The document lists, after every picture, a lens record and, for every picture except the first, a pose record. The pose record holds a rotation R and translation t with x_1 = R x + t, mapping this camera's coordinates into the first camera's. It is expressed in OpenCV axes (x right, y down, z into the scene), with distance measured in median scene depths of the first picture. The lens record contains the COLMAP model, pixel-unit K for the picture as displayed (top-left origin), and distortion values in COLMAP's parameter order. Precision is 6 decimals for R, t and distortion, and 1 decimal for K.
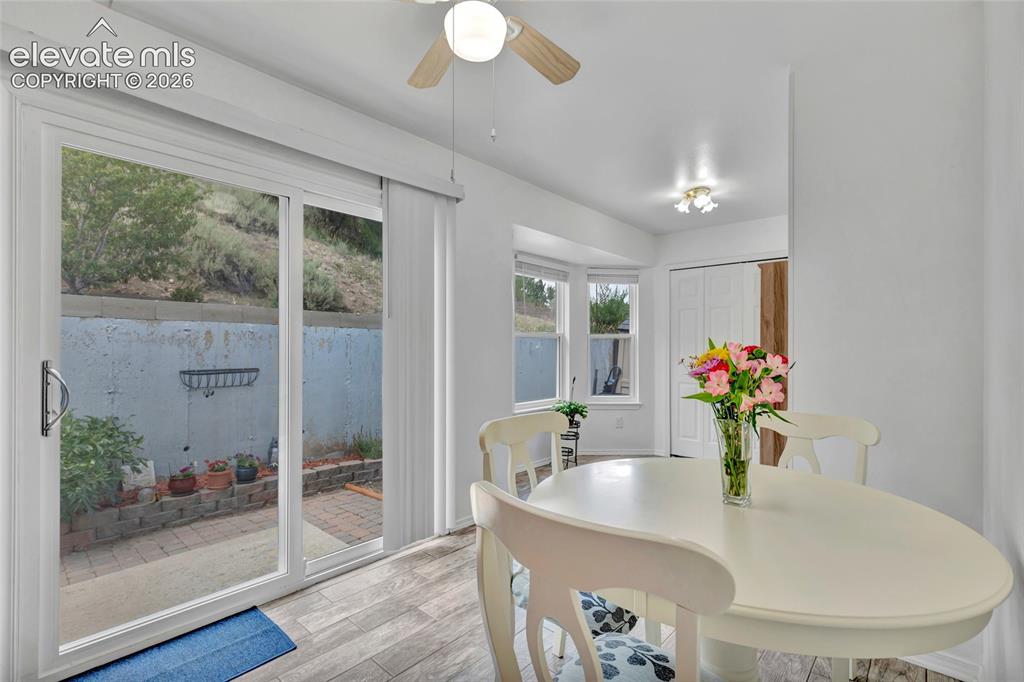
lens RADIAL K [[464.7, 0, 504.6], [0, 464.7, 344.5], [0, 0, 1]] dist [0.011936, 0.000369]
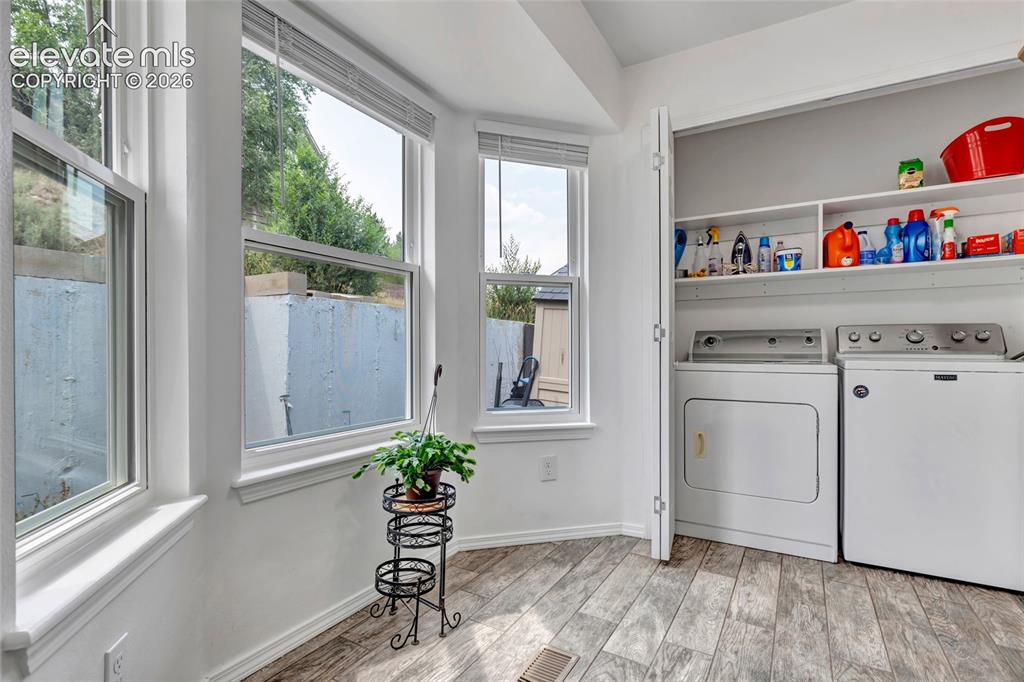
lens RADIAL K [[501.6, 0, 512.8], [0, 501.6, 345.8], [0, 0, 1]] dist [-0.000823, -0.000048]
pose [[0.976381, -0.004603, 0.216007, 0.108245], [0.004041, 0.999987, 0.003043, 0.046911], [-0.216019, -0.002099, 0.976387, 0.537601]]
